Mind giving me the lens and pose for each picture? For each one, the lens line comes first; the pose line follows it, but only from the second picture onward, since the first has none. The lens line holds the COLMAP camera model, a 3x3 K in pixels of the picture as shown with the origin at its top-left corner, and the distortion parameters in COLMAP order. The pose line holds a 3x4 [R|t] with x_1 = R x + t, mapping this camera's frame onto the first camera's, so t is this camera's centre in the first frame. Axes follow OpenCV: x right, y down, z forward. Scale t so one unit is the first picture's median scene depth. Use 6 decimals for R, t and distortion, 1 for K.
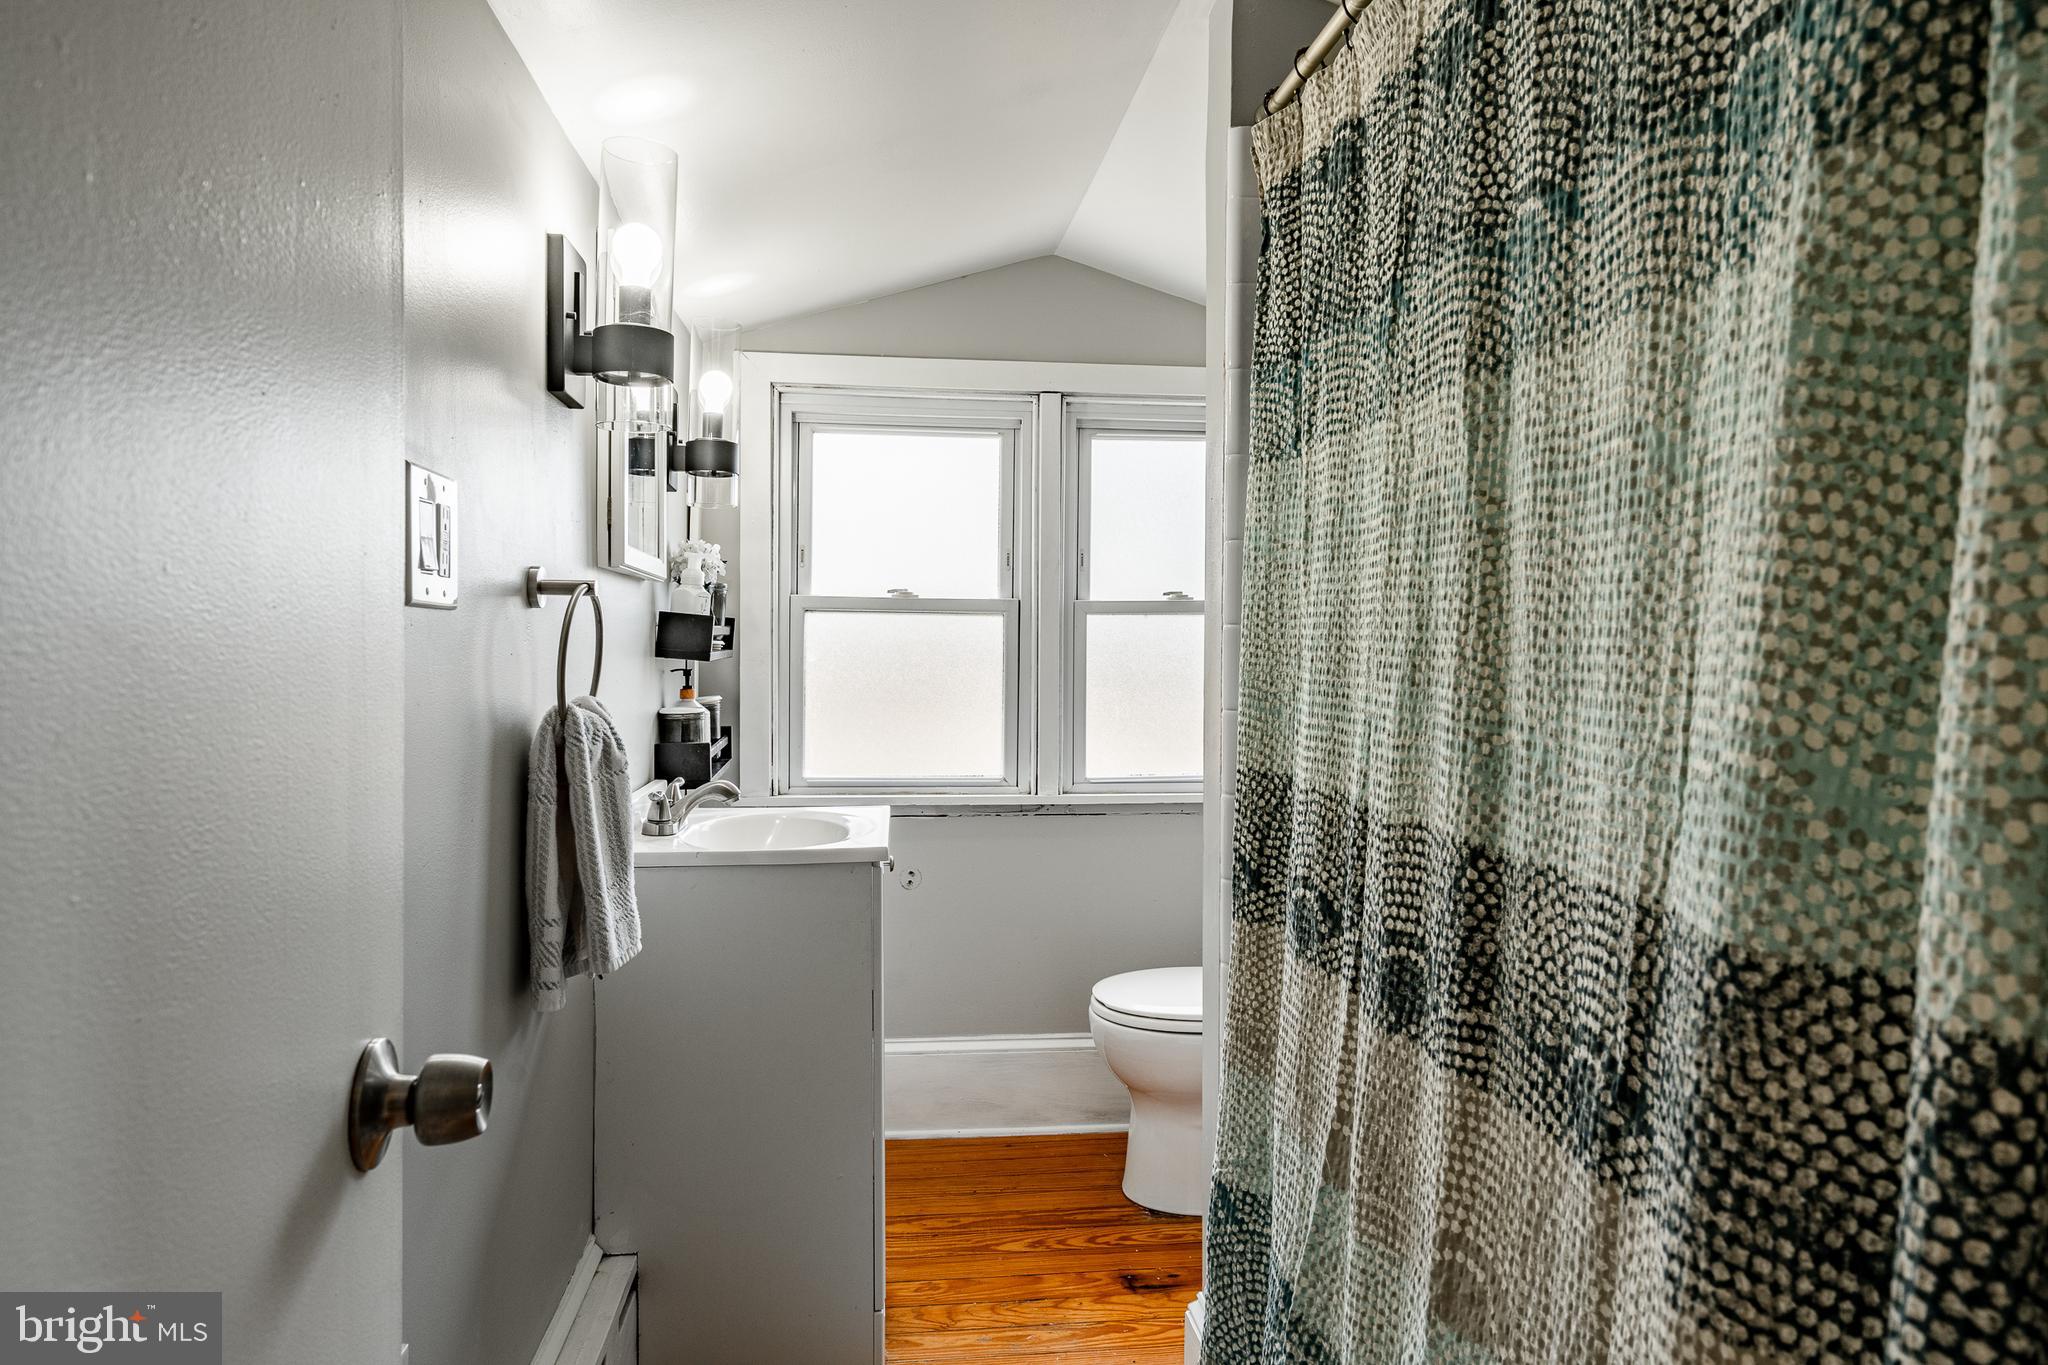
lens RADIAL K [[1238.6, 0, 1024.2], [0, 1238.6, 681.7], [0, 0, 1]] dist [0.000528, 0.000019]
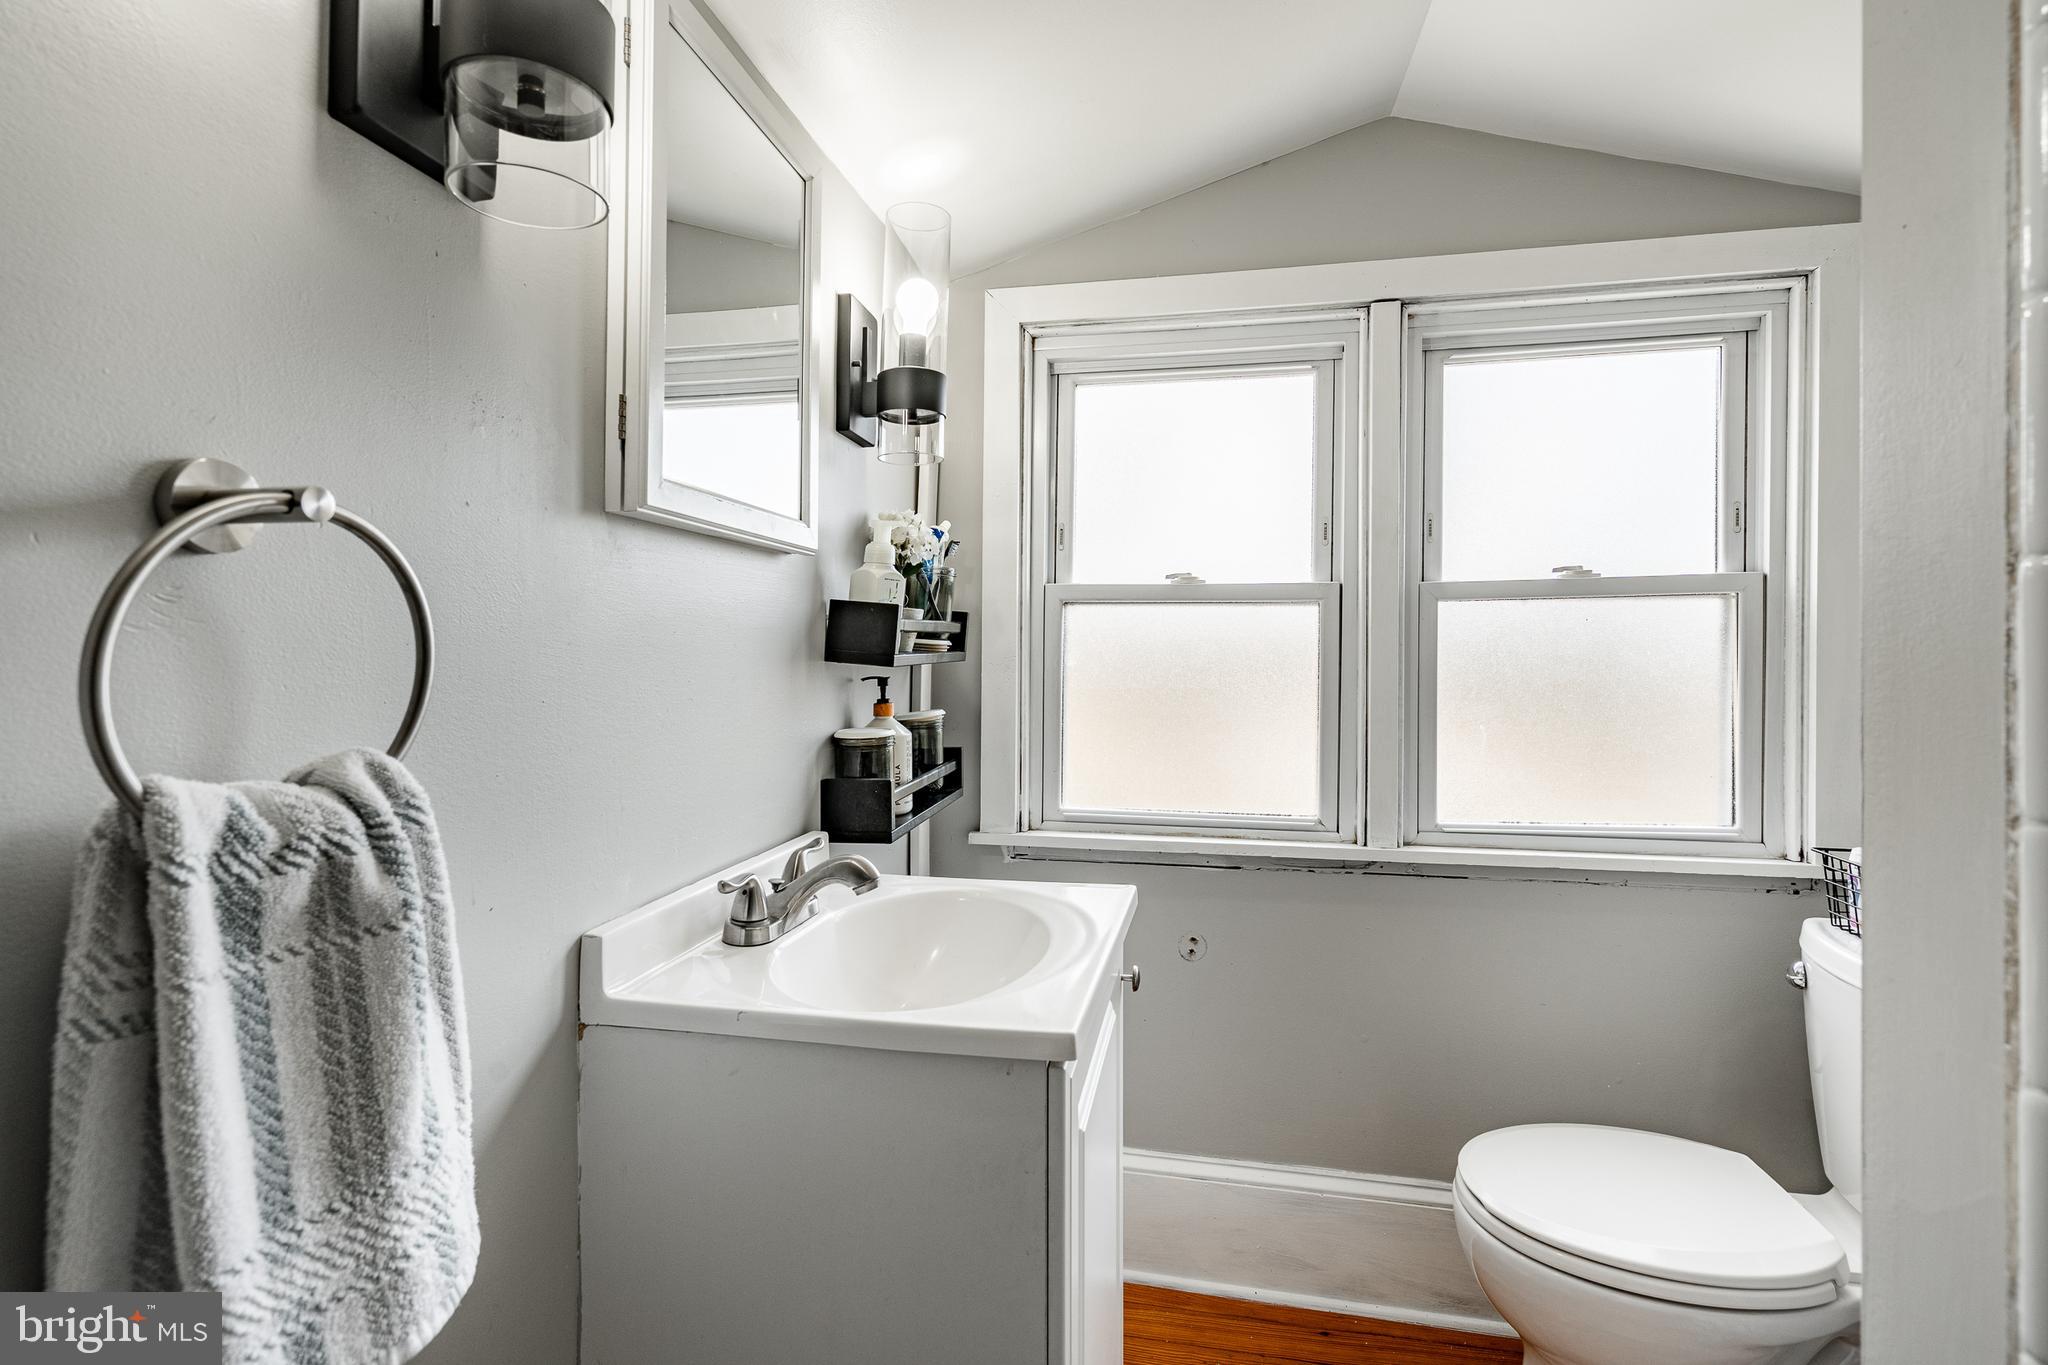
lens RADIAL K [[958.4, 0, 1022.9], [0, 958.4, 674.1], [0, 0, 1]] dist [0.000658, 0.000170]
pose [[0.950141, 0.000550, -0.311820, -0.006024], [-0.002012, 0.999988, -0.004366, -0.008107], [0.311814, 0.004776, 0.950131, 0.394075]]
